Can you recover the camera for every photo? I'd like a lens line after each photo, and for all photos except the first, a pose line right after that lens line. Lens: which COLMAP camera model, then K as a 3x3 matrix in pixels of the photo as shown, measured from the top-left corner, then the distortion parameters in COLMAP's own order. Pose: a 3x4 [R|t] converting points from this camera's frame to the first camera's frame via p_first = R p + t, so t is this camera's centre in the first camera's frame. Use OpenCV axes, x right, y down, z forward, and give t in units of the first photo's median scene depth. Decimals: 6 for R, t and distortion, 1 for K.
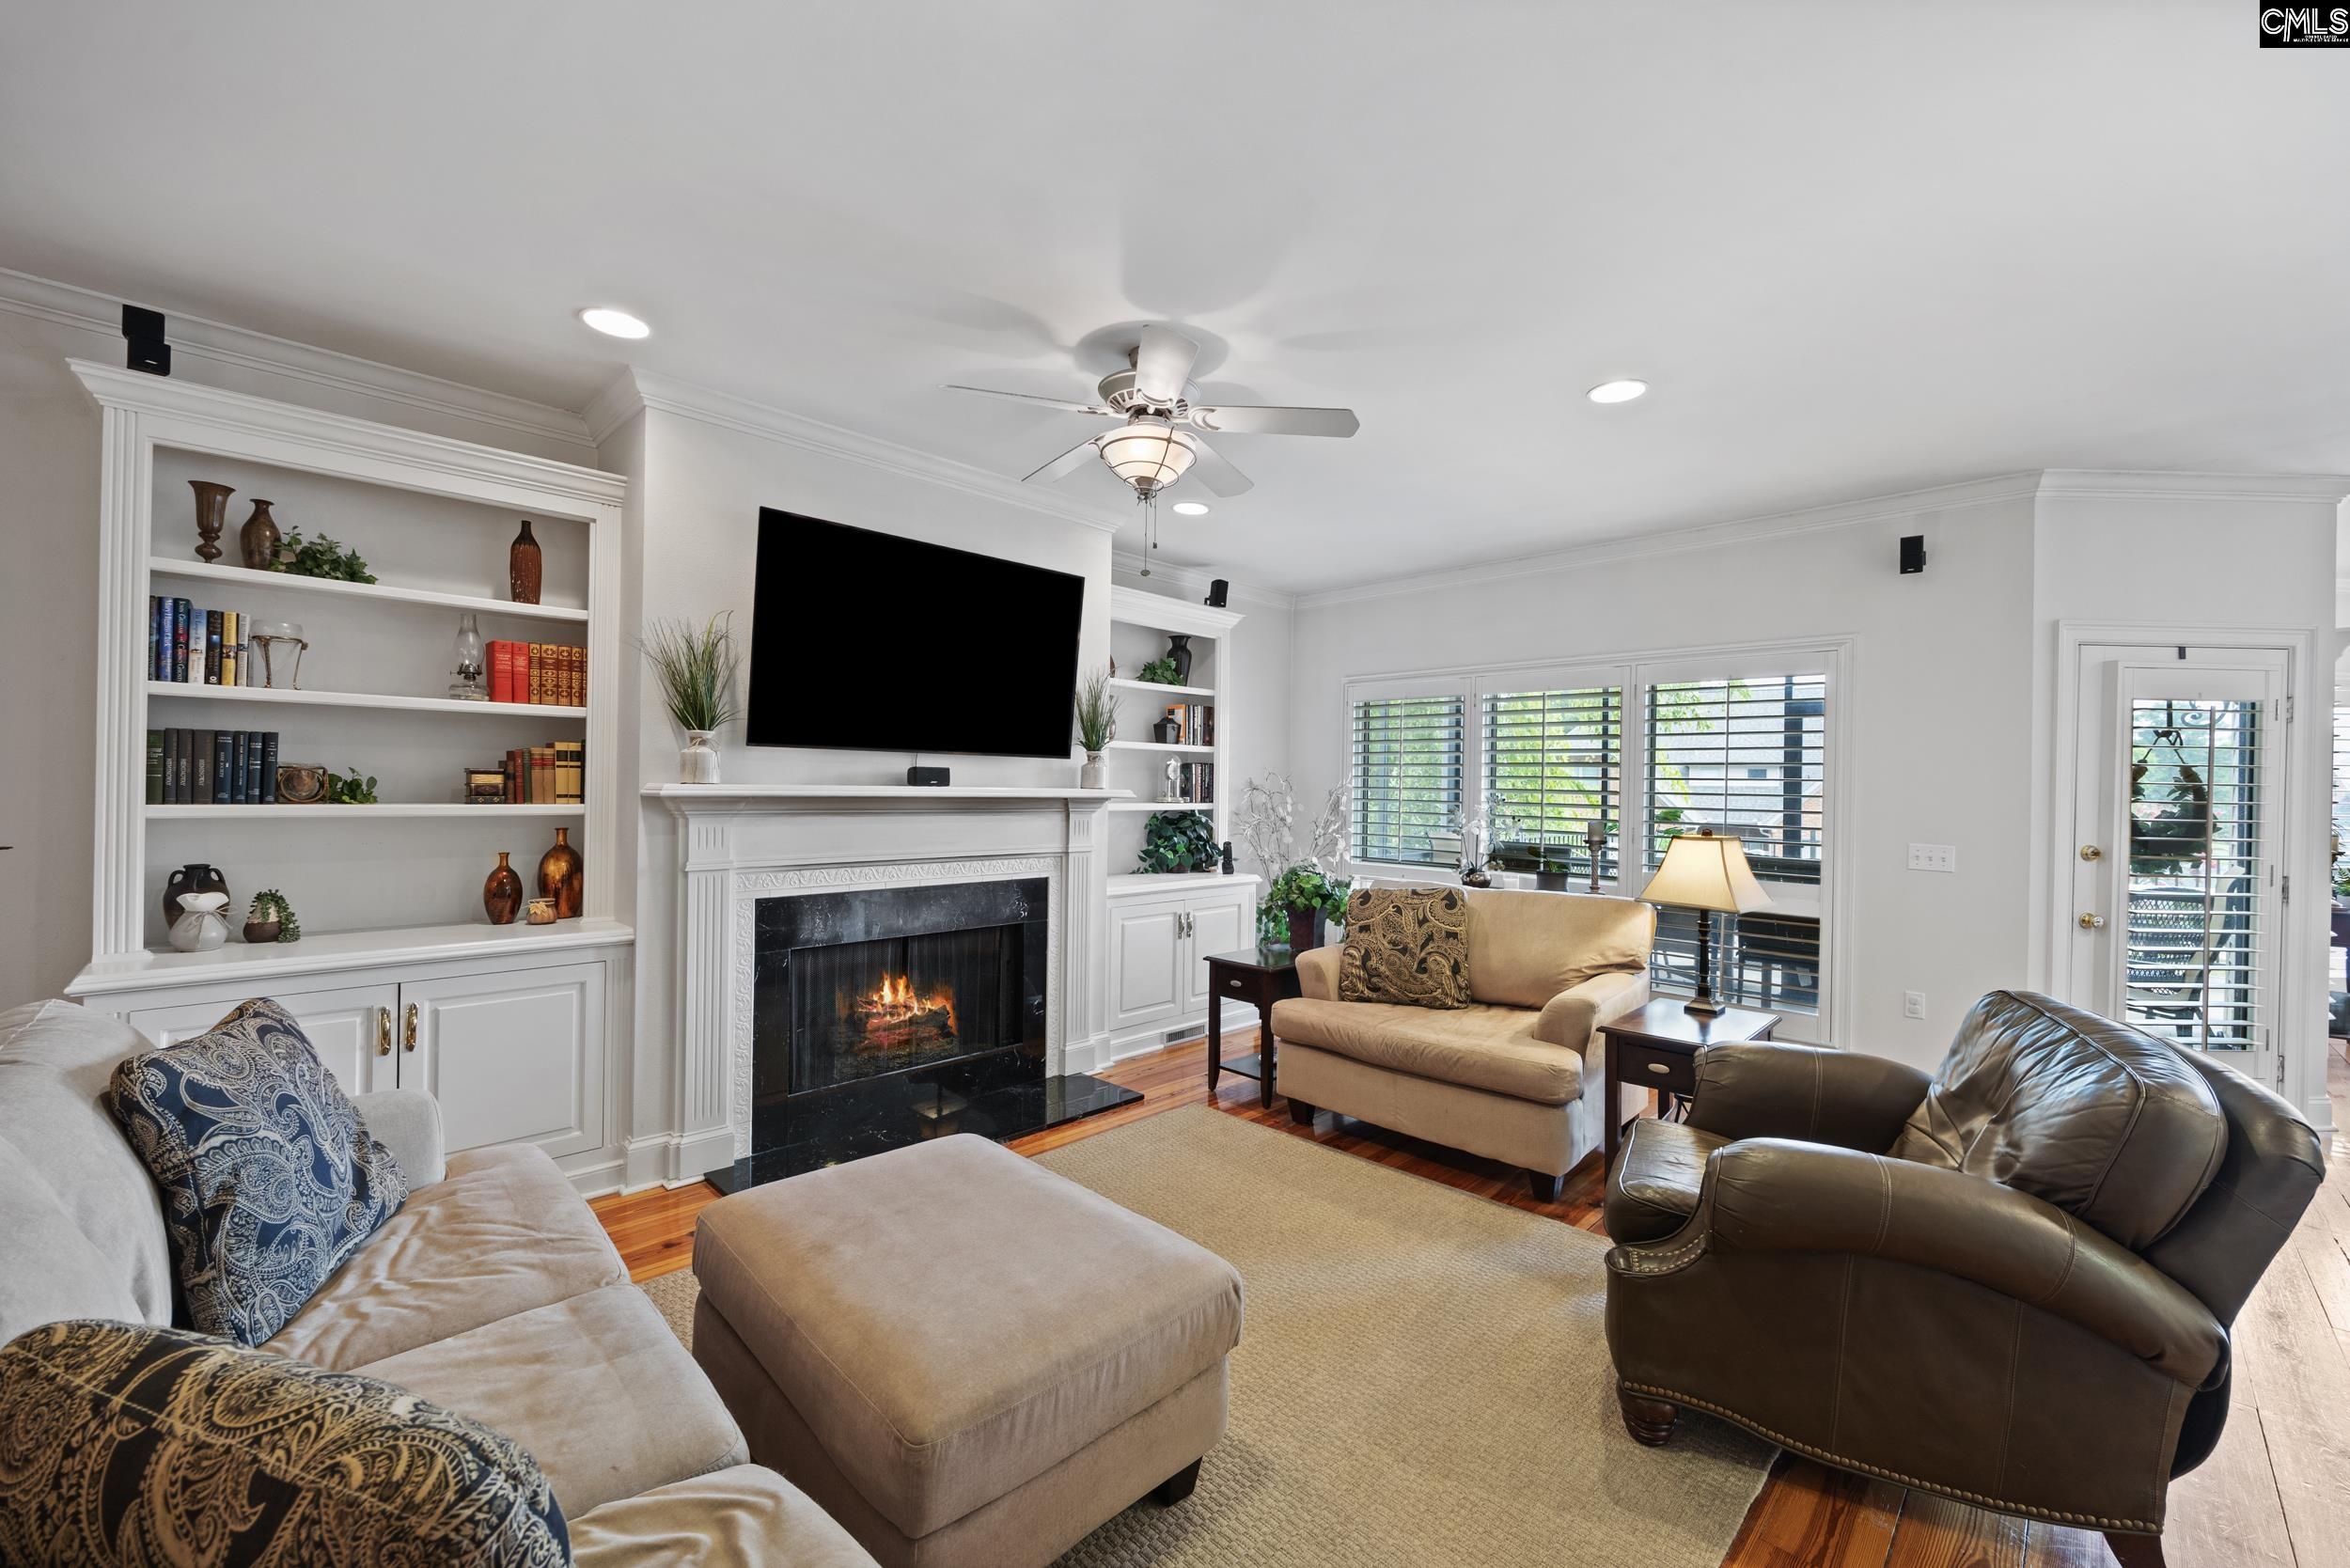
lens RADIAL K [[923.7, 0, 1188.6], [0, 923.7, 794.0], [0, 0, 1]] dist [-0.000210, -0.000201]
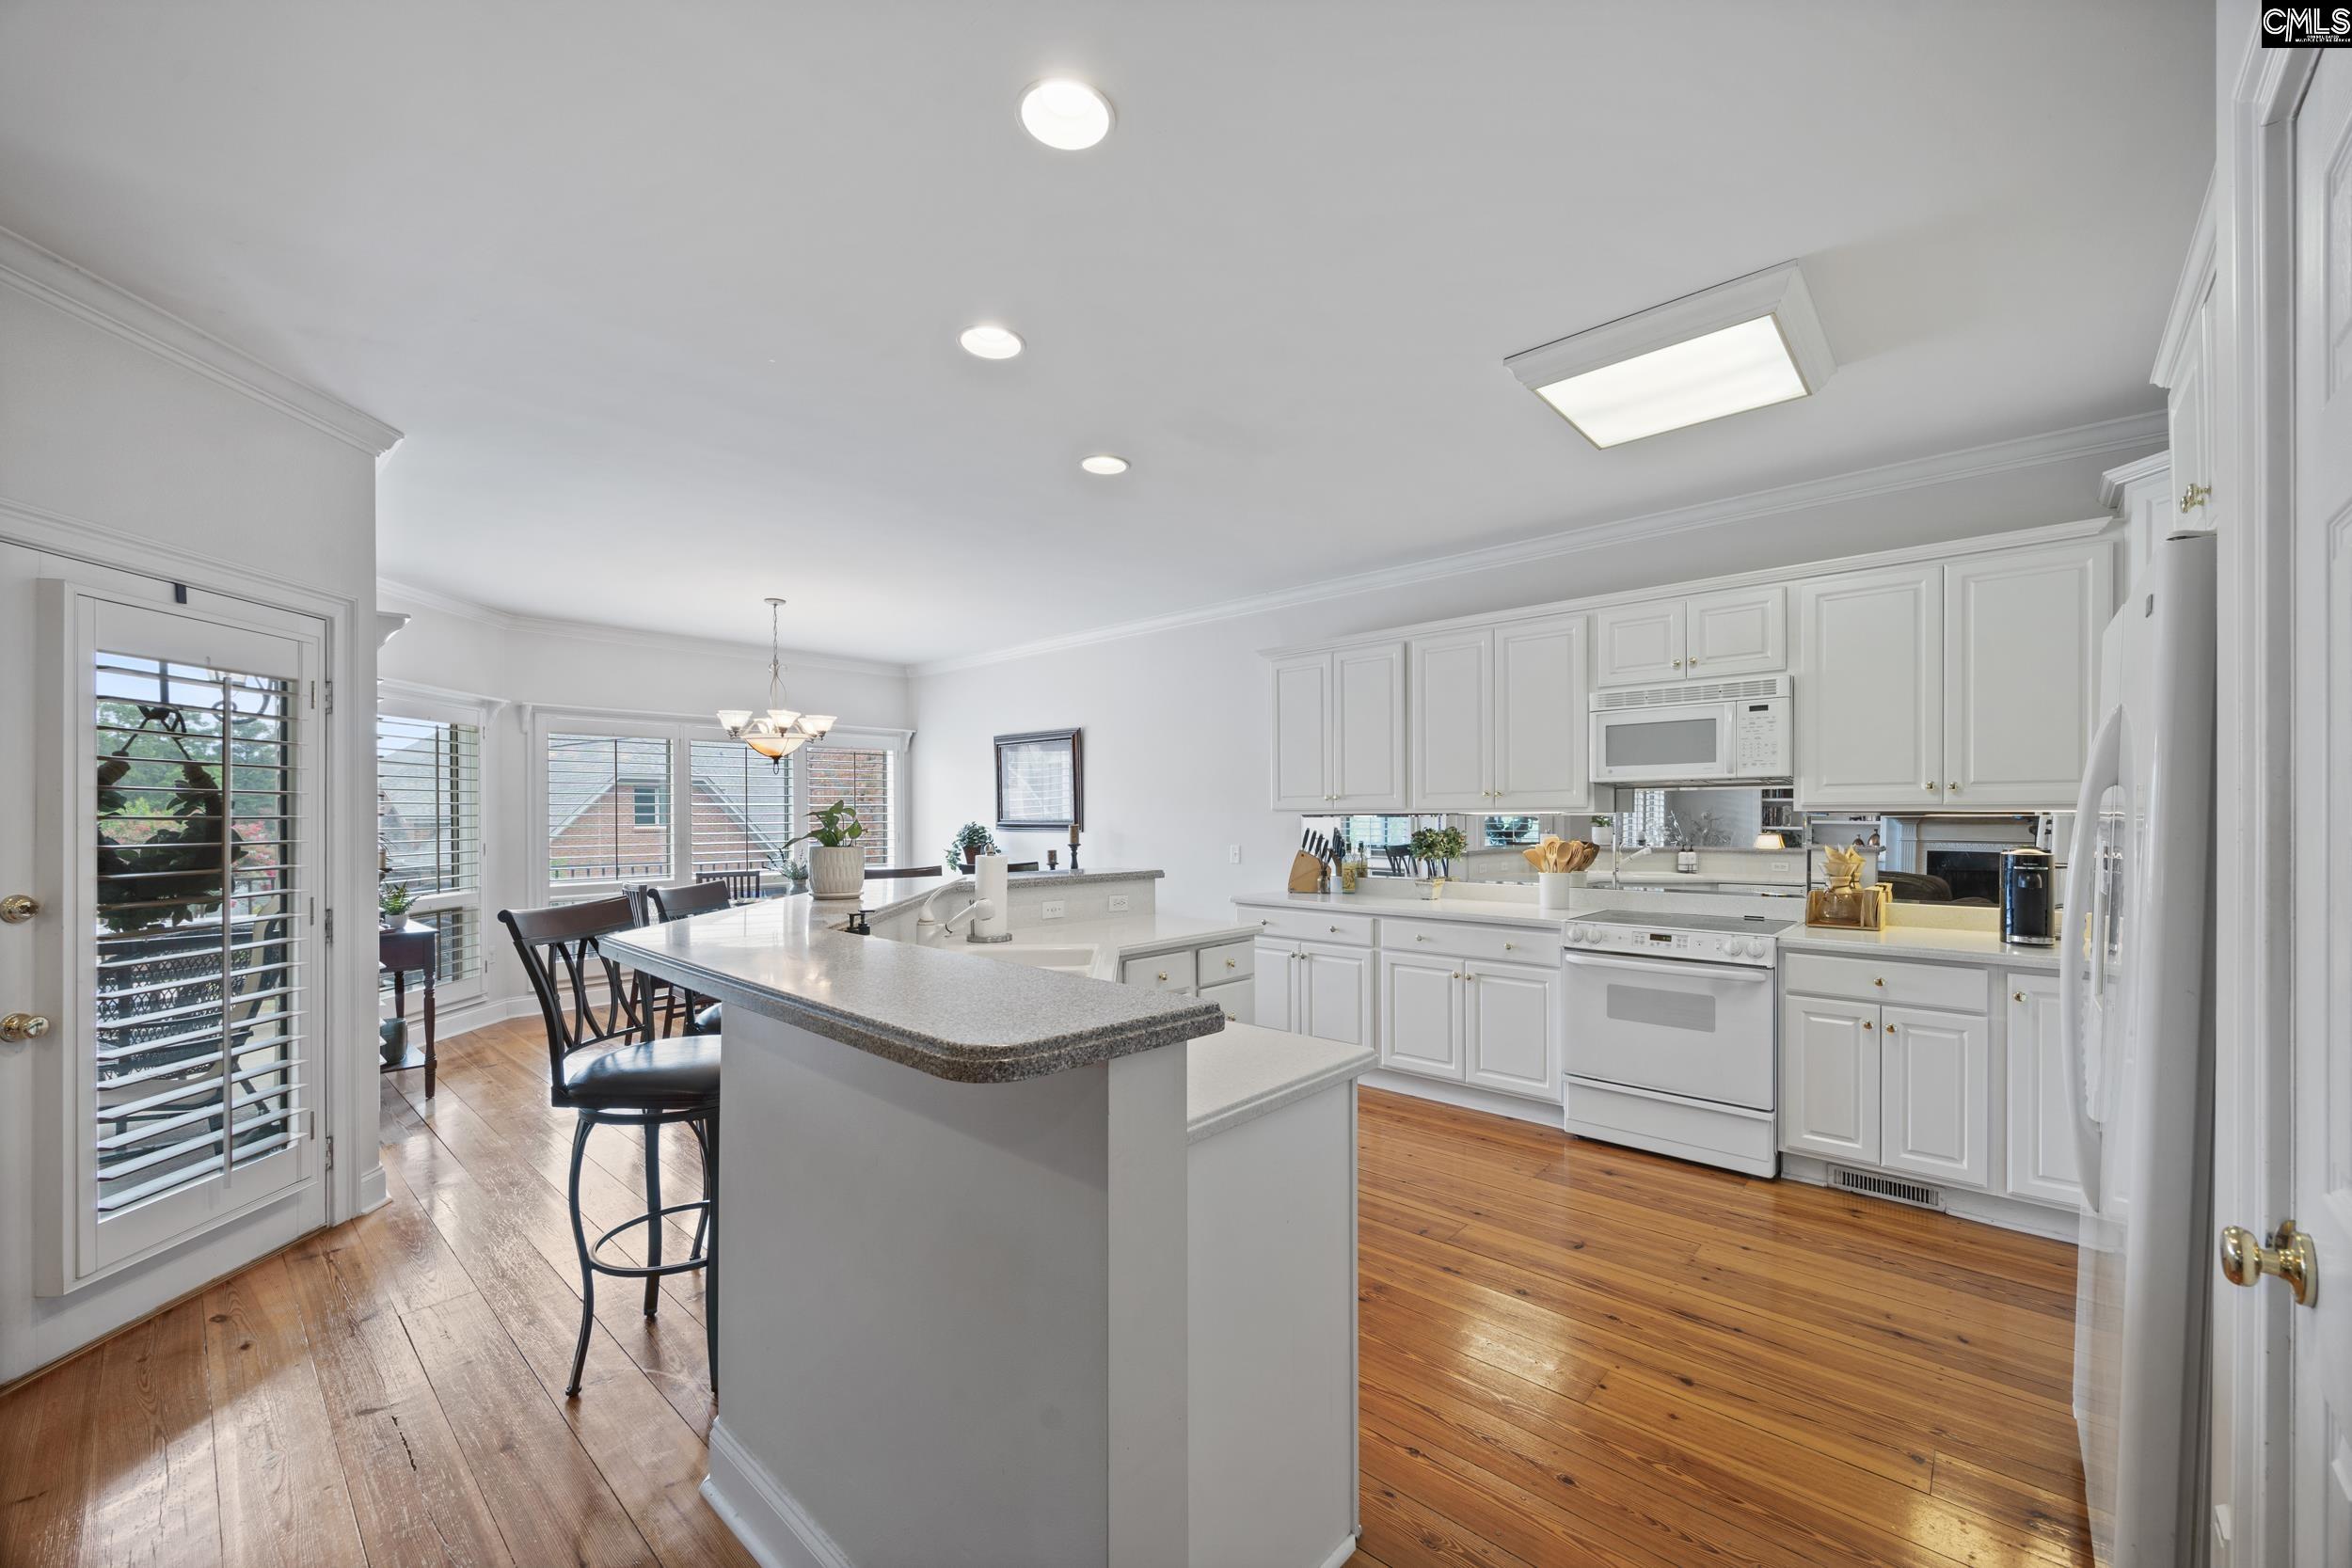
lens RADIAL K [[924.4, 0, 1228.2], [0, 924.4, 815.4], [0, 0, 1]] dist [-0.000210, -0.000201]
pose [[-0.065396, -0.014583, 0.997753, 0.356087], [0.008497, 0.999849, 0.015171, 0.003873], [-0.997823, 0.009470, -0.065262, 0.288162]]
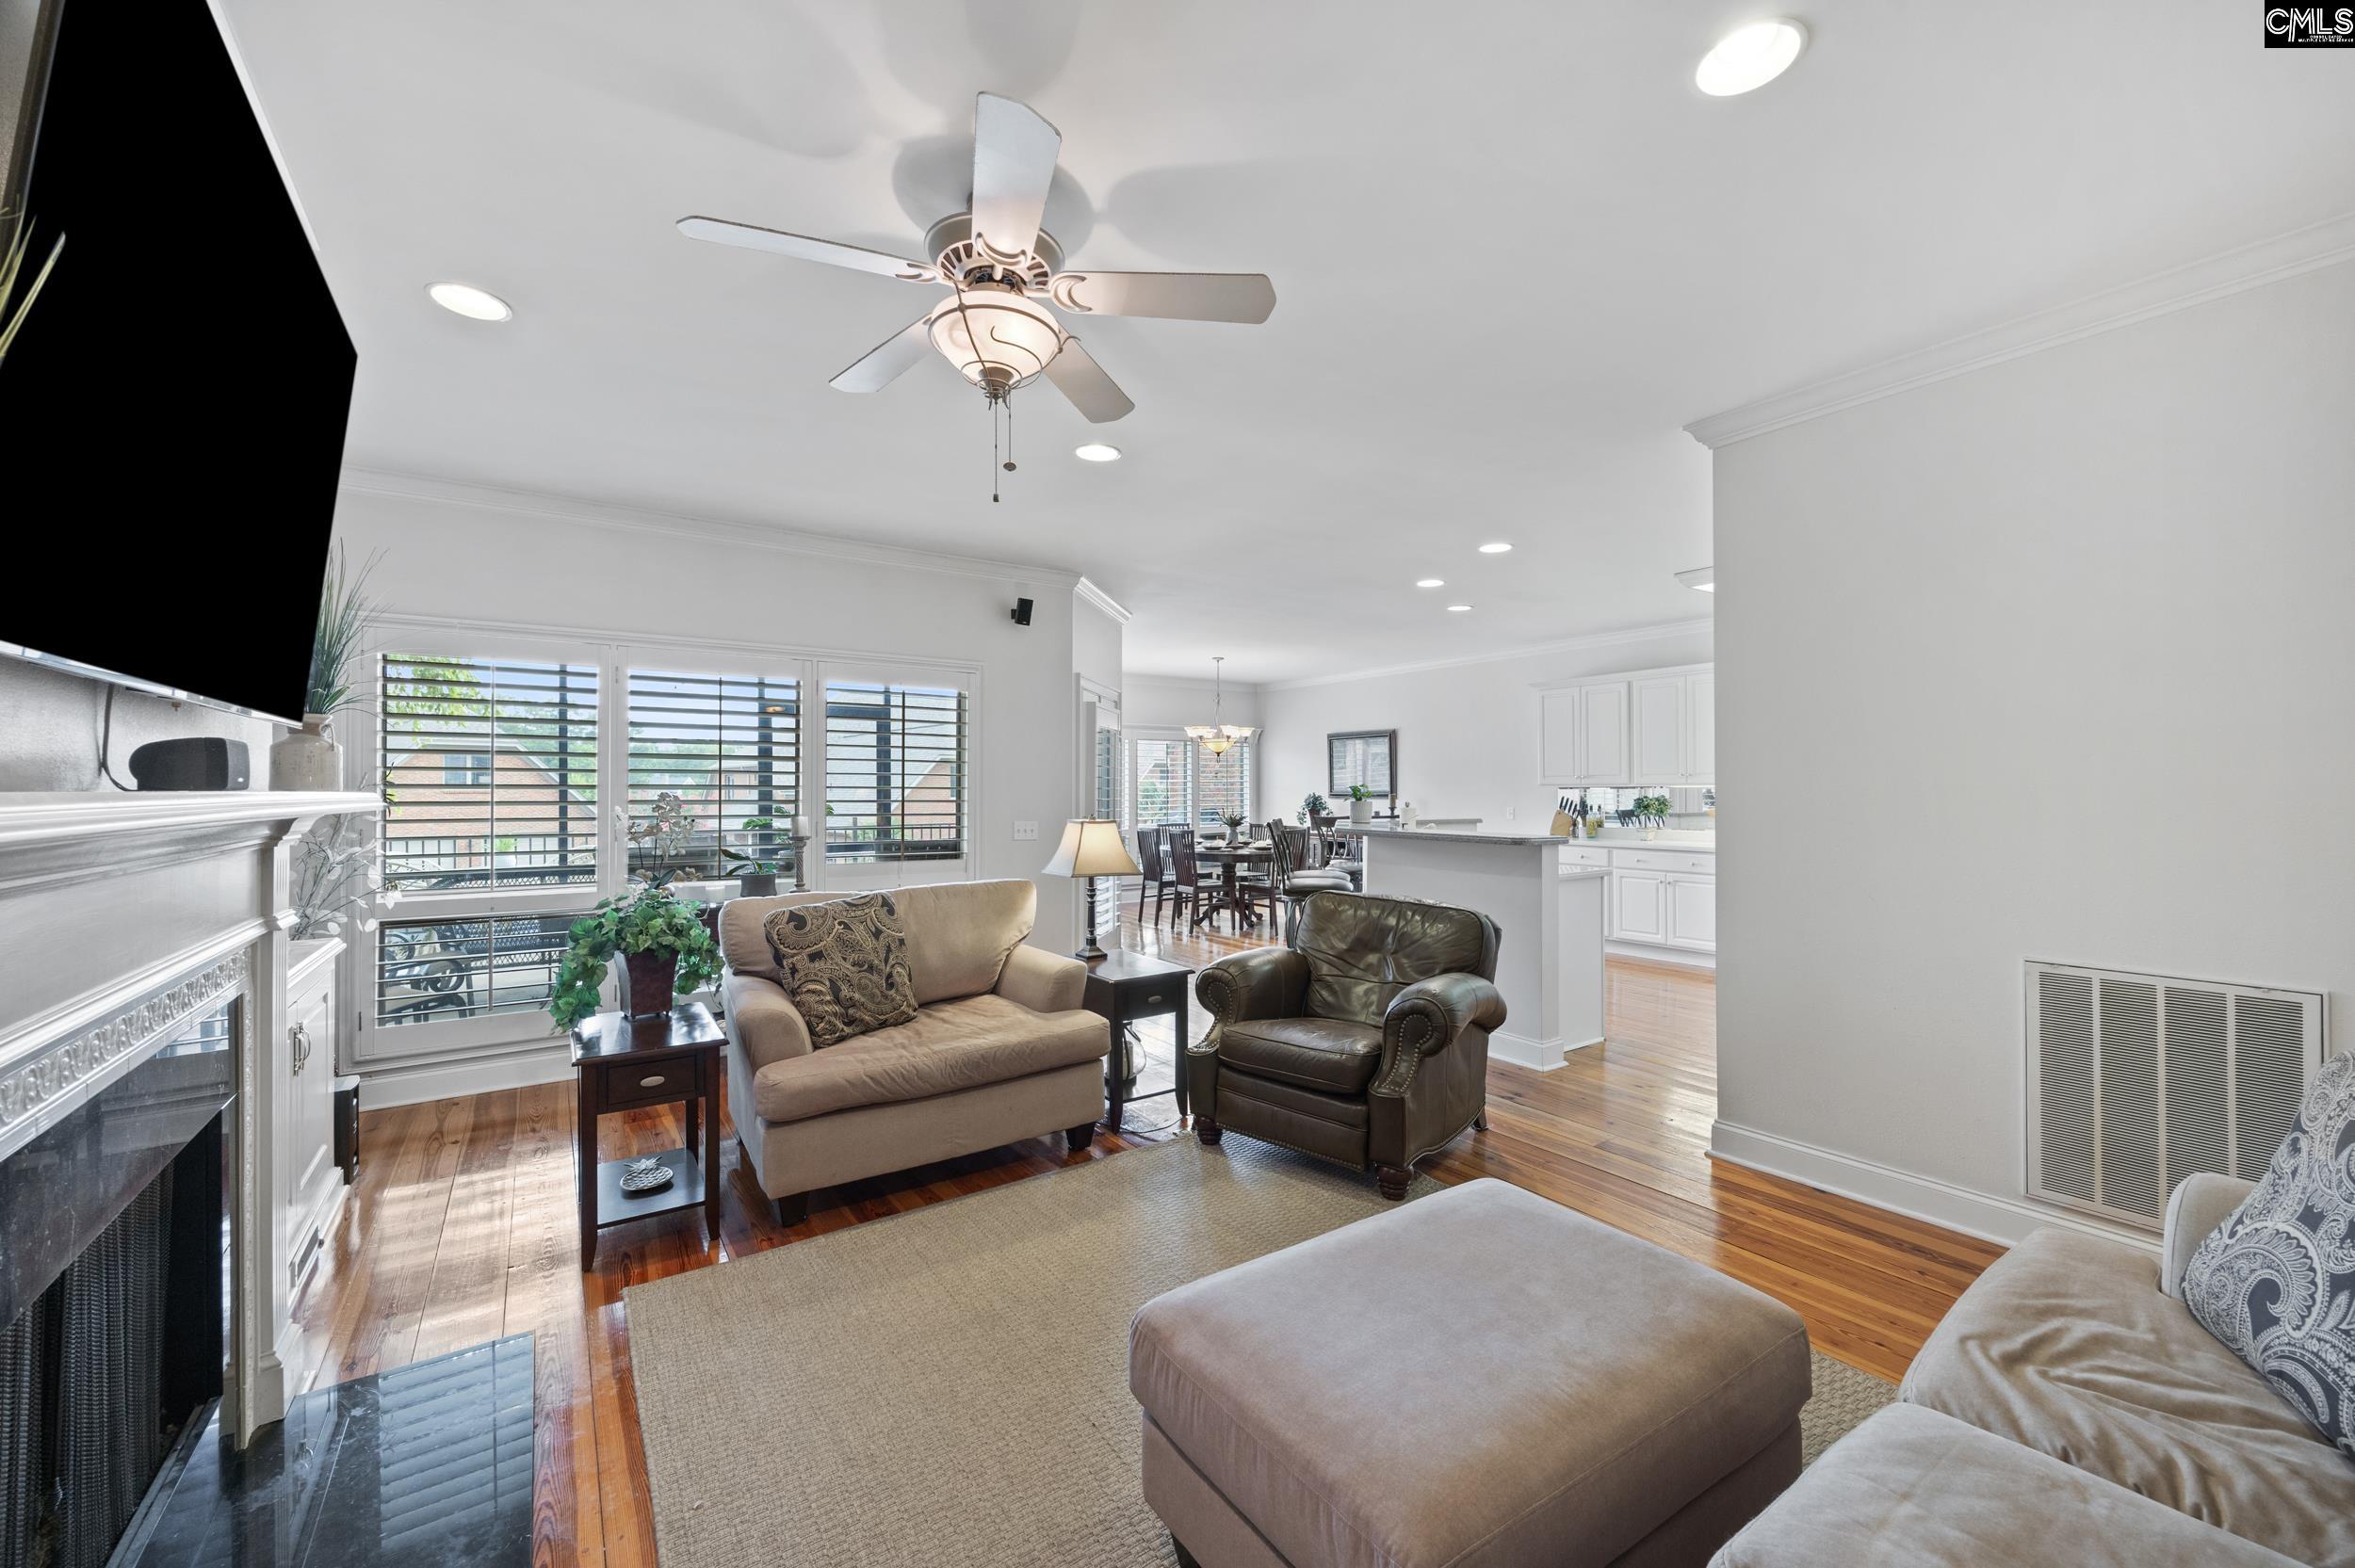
lens RADIAL K [[925.5, 0, 1195.3], [0, 925.5, 779.0], [0, 0, 1]] dist [-0.000210, -0.000201]
pose [[0.194425, -0.005414, 0.980902, -0.538802], [0.010689, 0.999937, 0.003401, -0.011275], [-0.980859, 0.009824, 0.194470, 0.494671]]
